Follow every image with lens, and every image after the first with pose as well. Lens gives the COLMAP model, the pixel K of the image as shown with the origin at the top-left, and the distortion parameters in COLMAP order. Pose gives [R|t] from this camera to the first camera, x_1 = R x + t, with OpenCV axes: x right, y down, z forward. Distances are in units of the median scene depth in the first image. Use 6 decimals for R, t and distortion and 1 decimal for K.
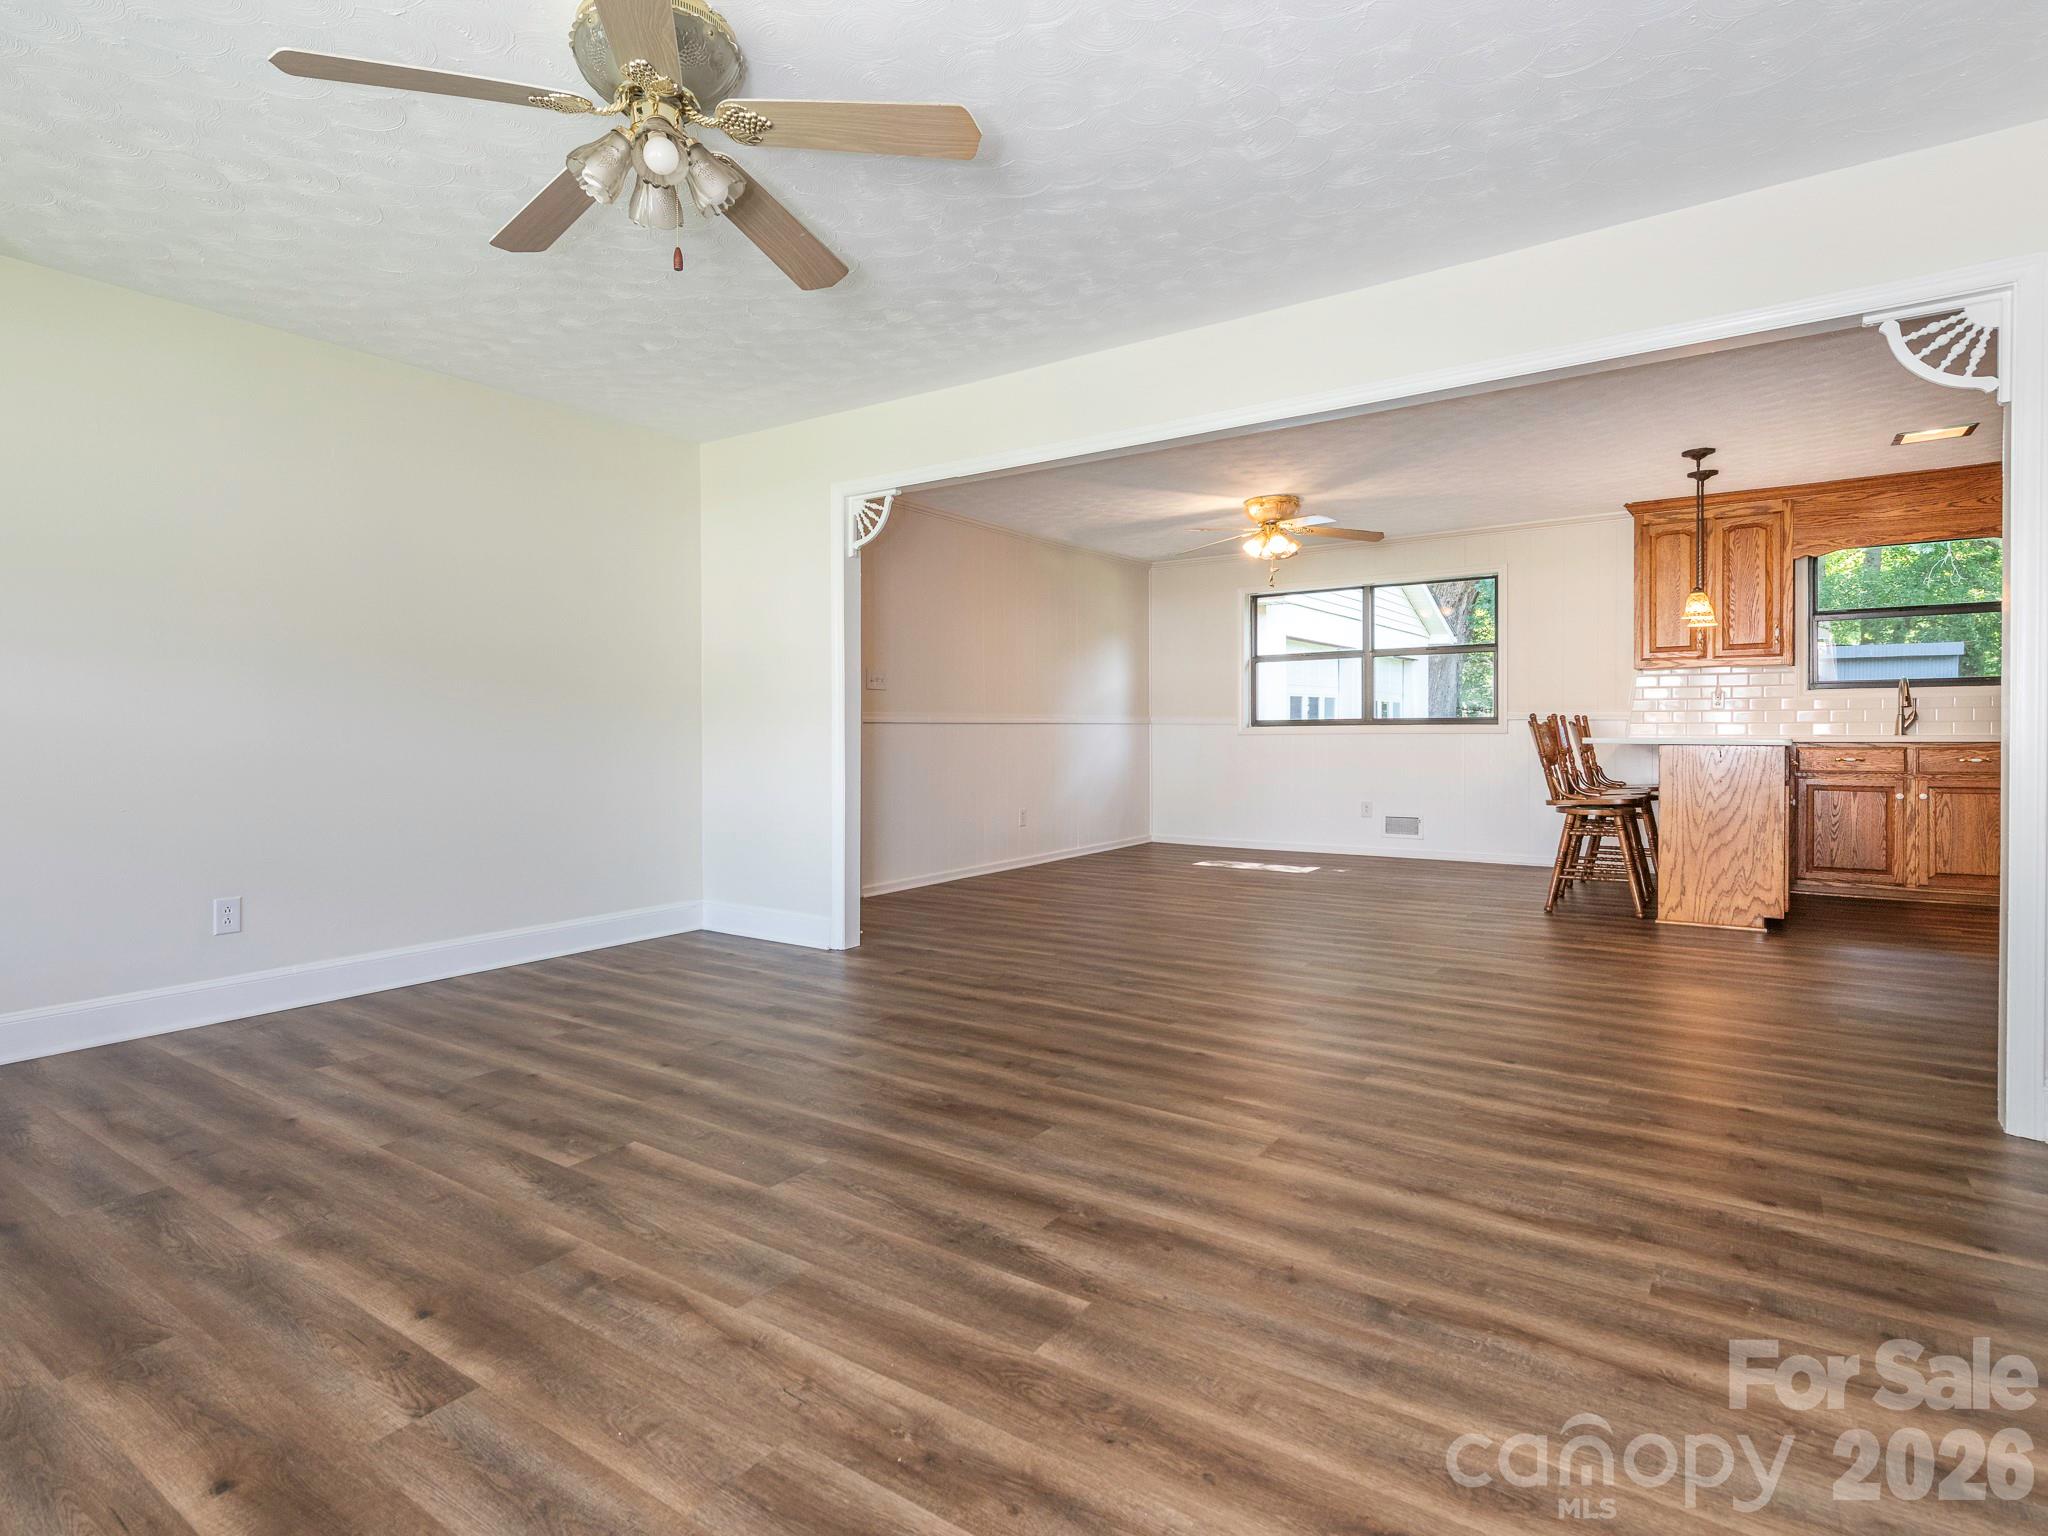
lens RADIAL K [[1107.1, 0, 907.3], [0, 1107.1, 739.7], [0, 0, 1]] dist [0.010903, -0.000814]
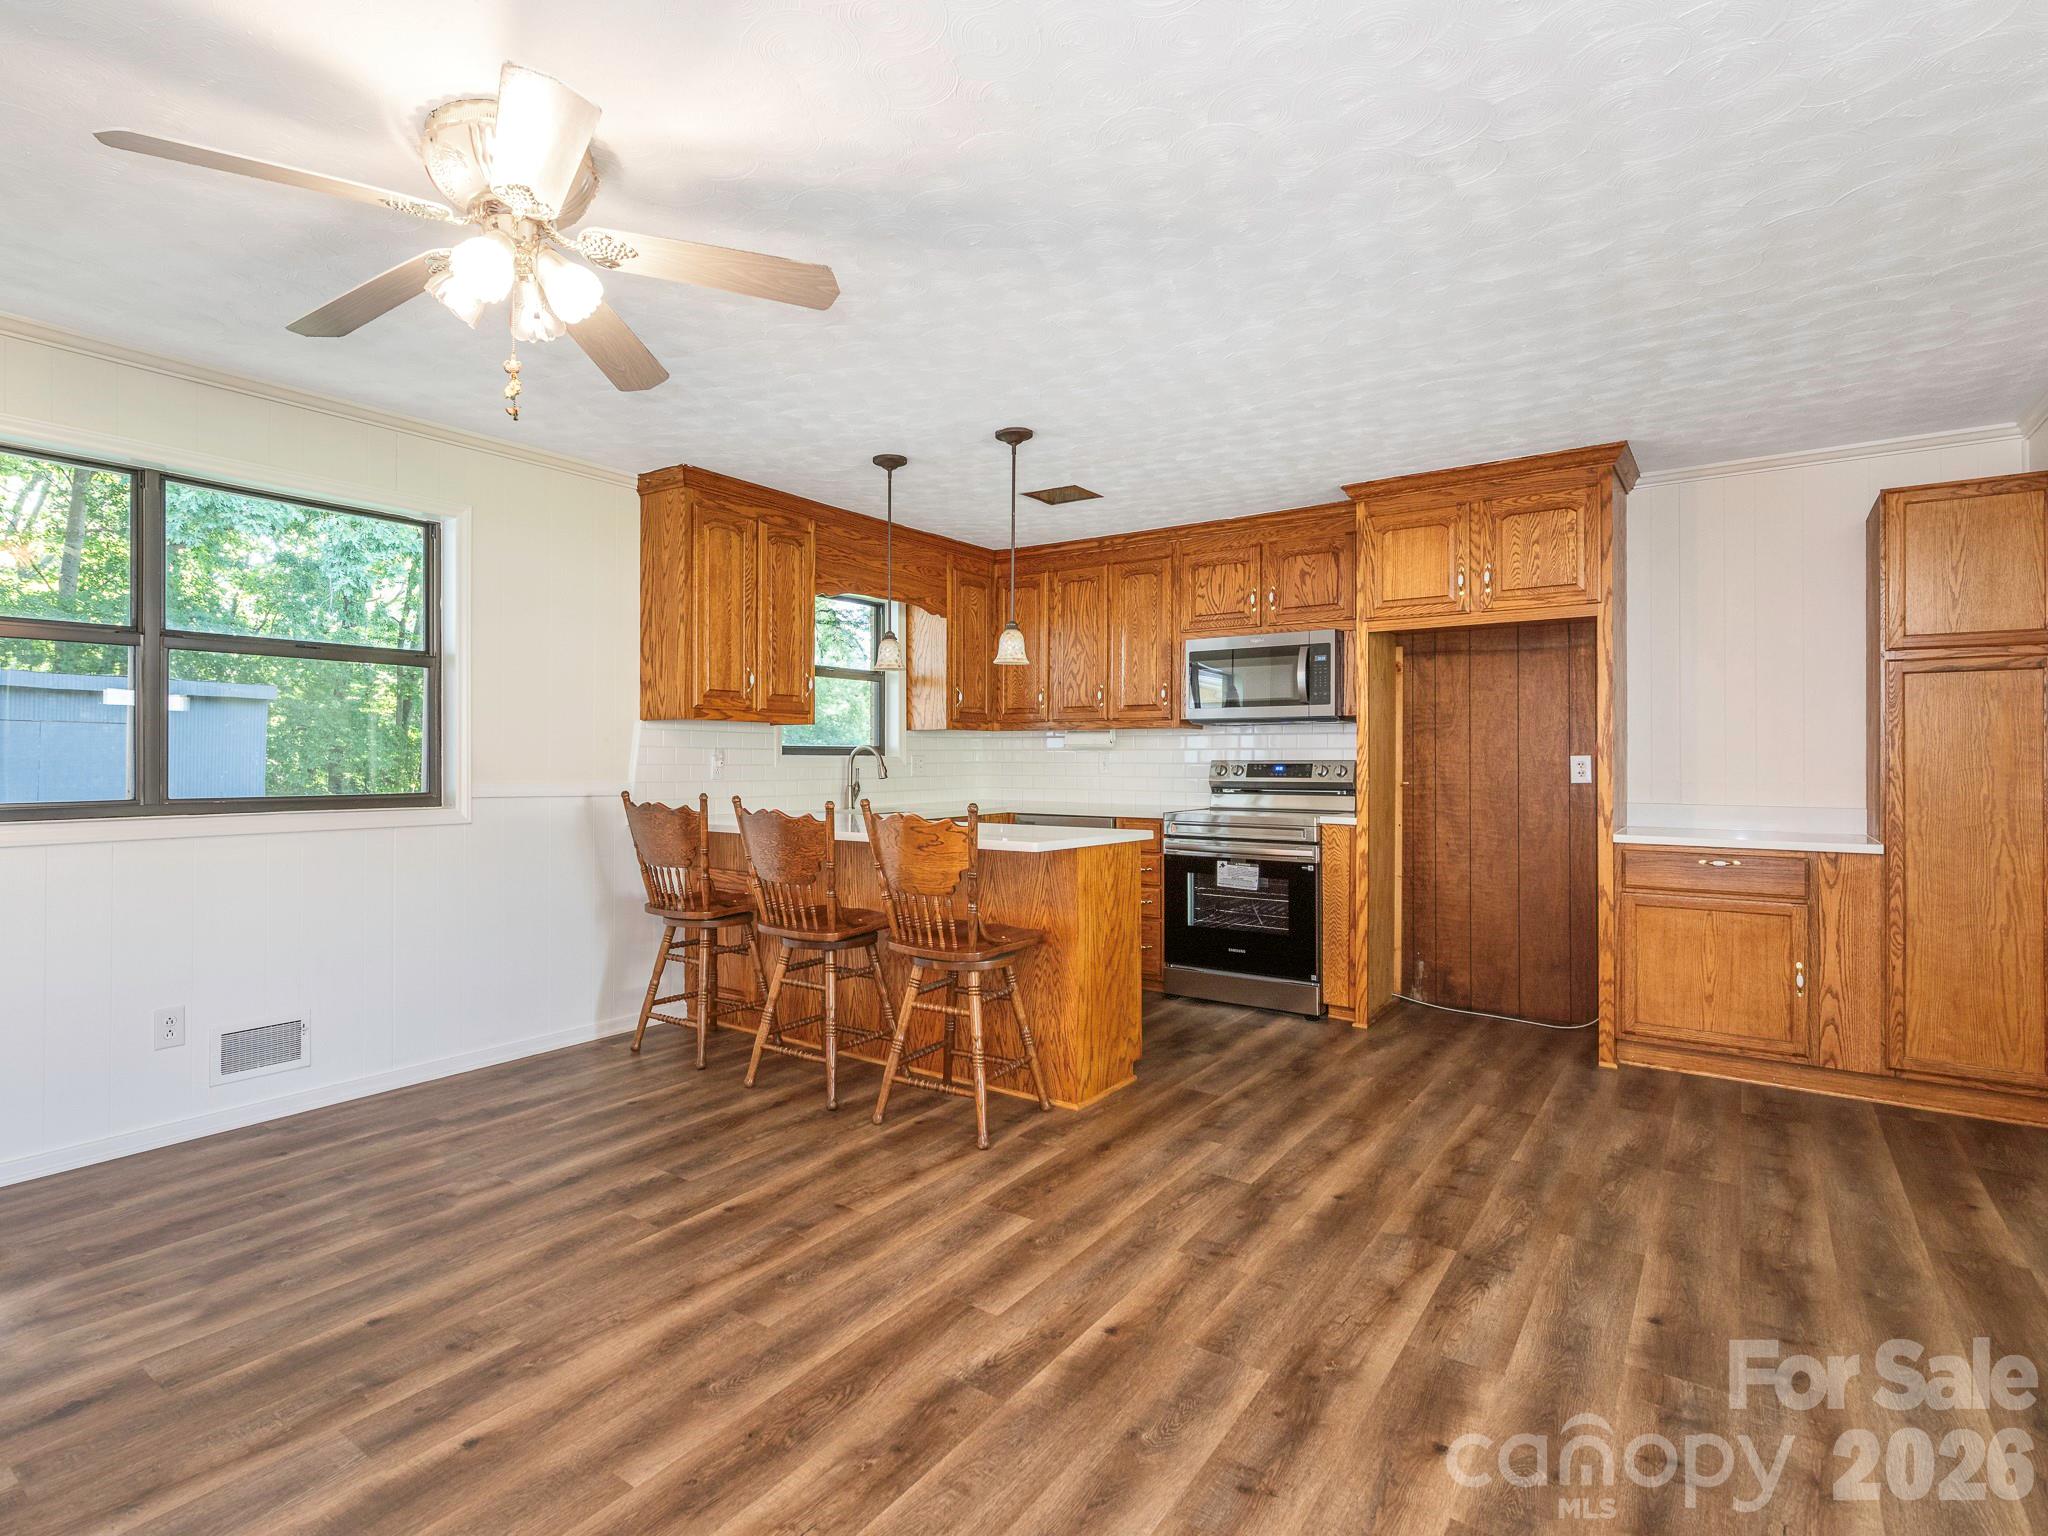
lens RADIAL K [[1072.9, 0, 915.8], [0, 1072.9, 749.8], [0, 0, 1]] dist [0.014534, -0.008299]
pose [[0.001788, 0.011589, 0.999931, 0.038698], [0.005386, 0.999918, -0.011598, -0.081935], [-0.999984, 0.005406, 0.001725, 1.900076]]
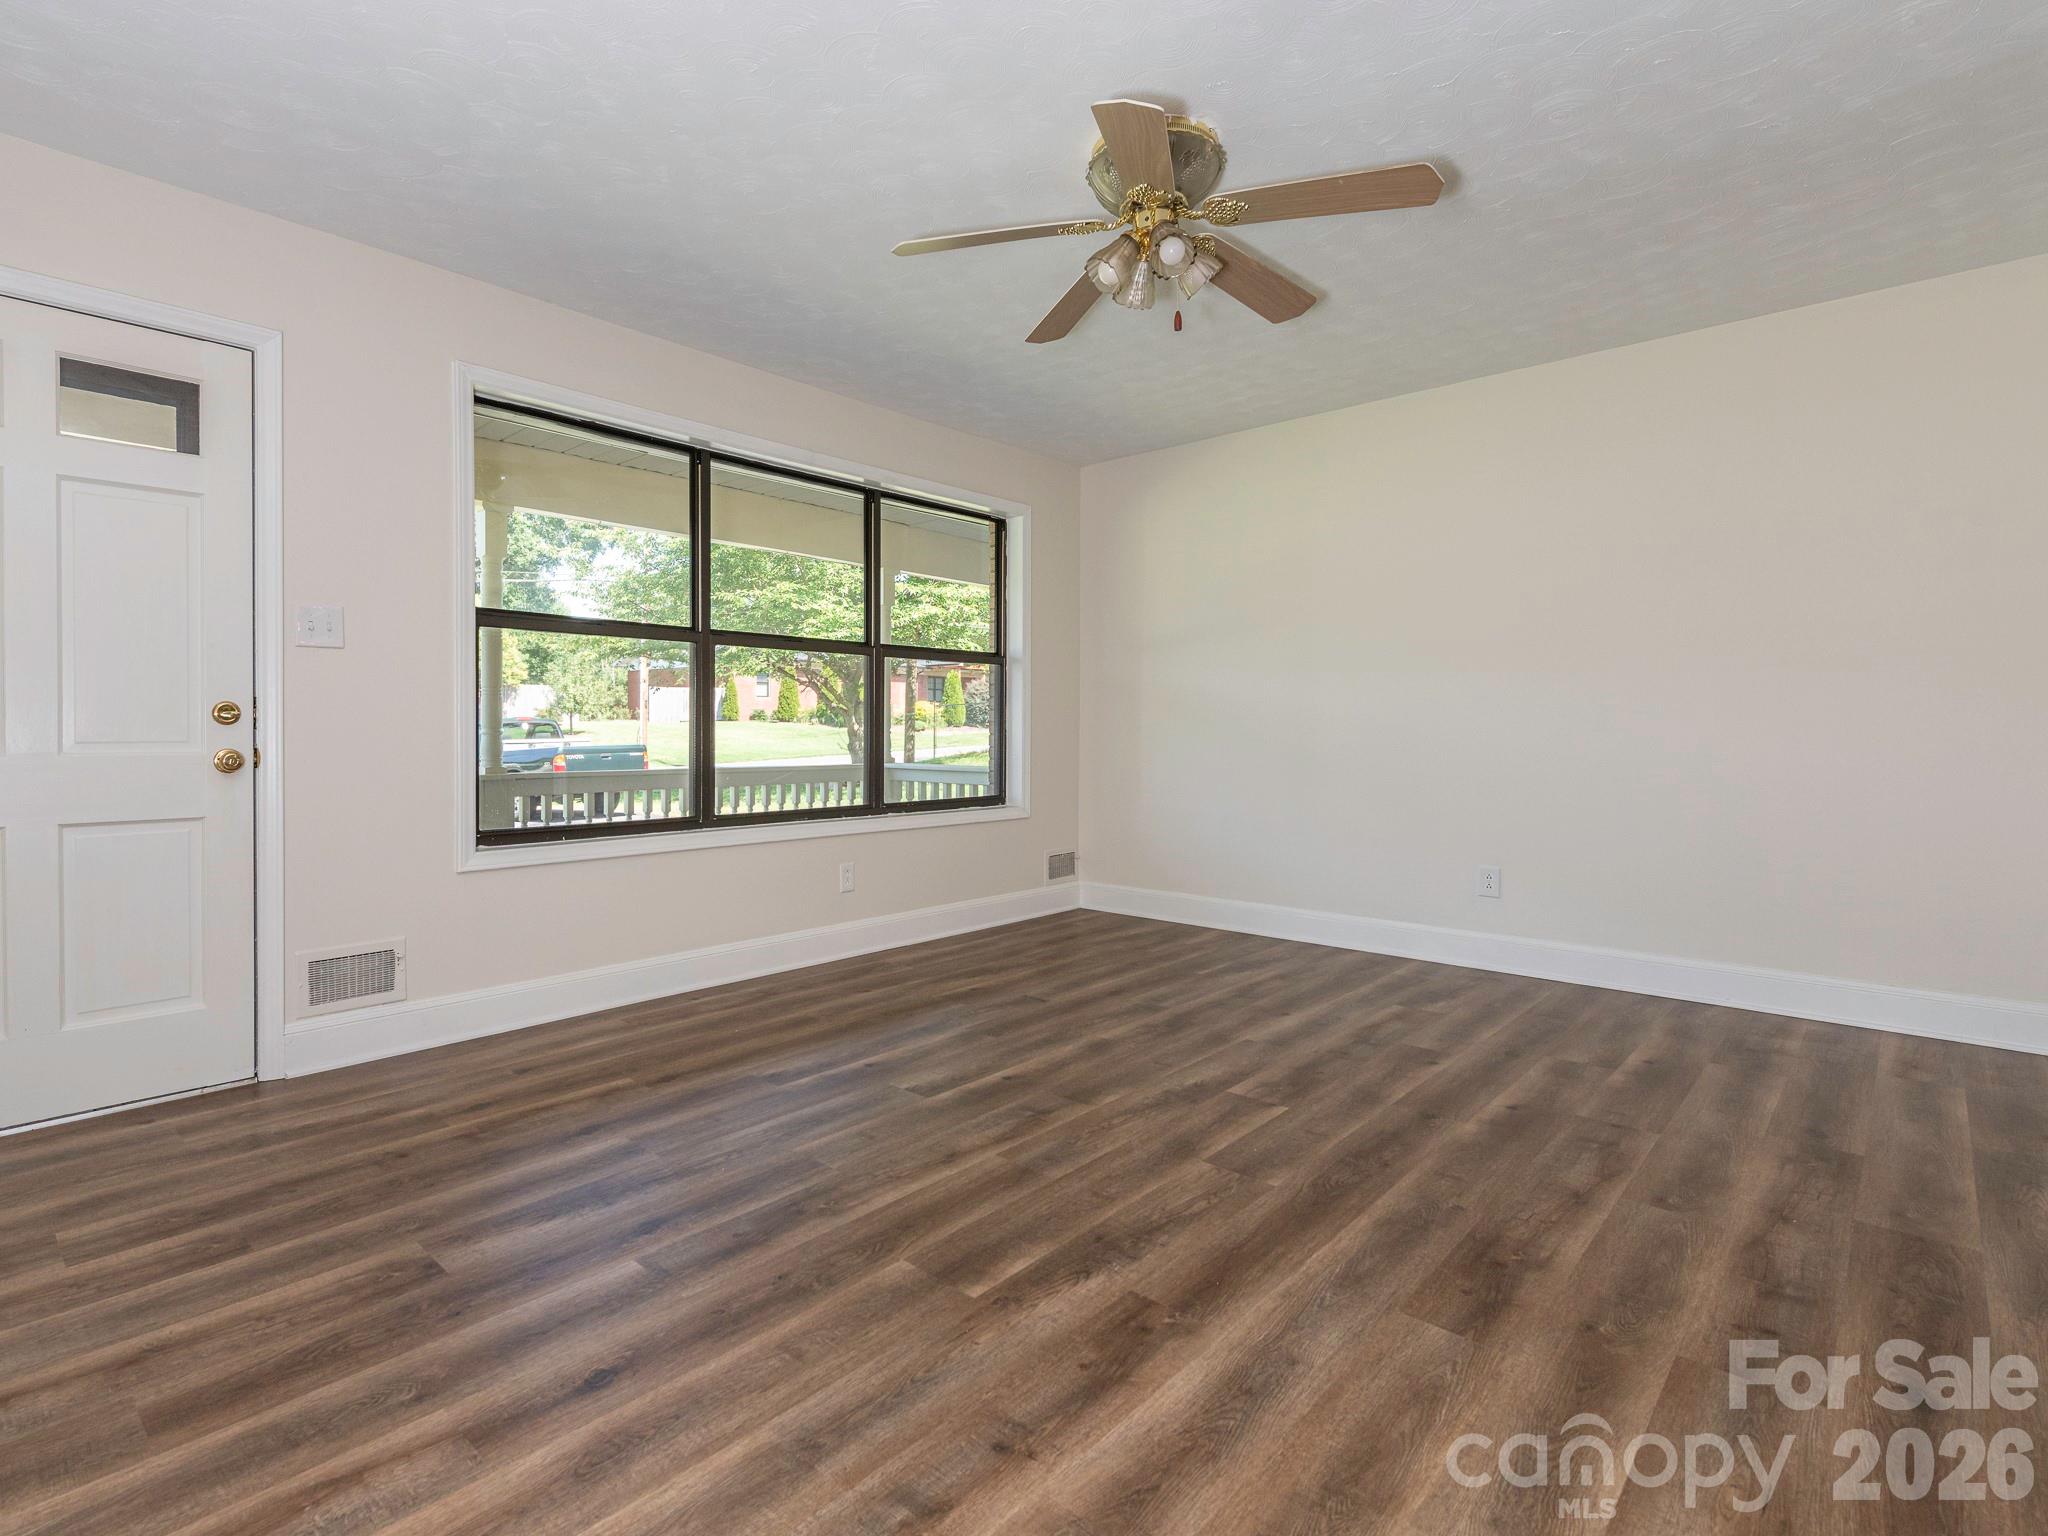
lens RADIAL K [[1015.0, 0, 953.8], [0, 1015.0, 765.9], [0, 0, 1]] dist [0.008342, -0.001142]
pose [[-0.113450, 0.043554, -0.992589, 0.686722], [-0.009846, 0.998940, 0.044958, -0.016699], [0.993495, 0.014873, -0.112901, 0.687009]]
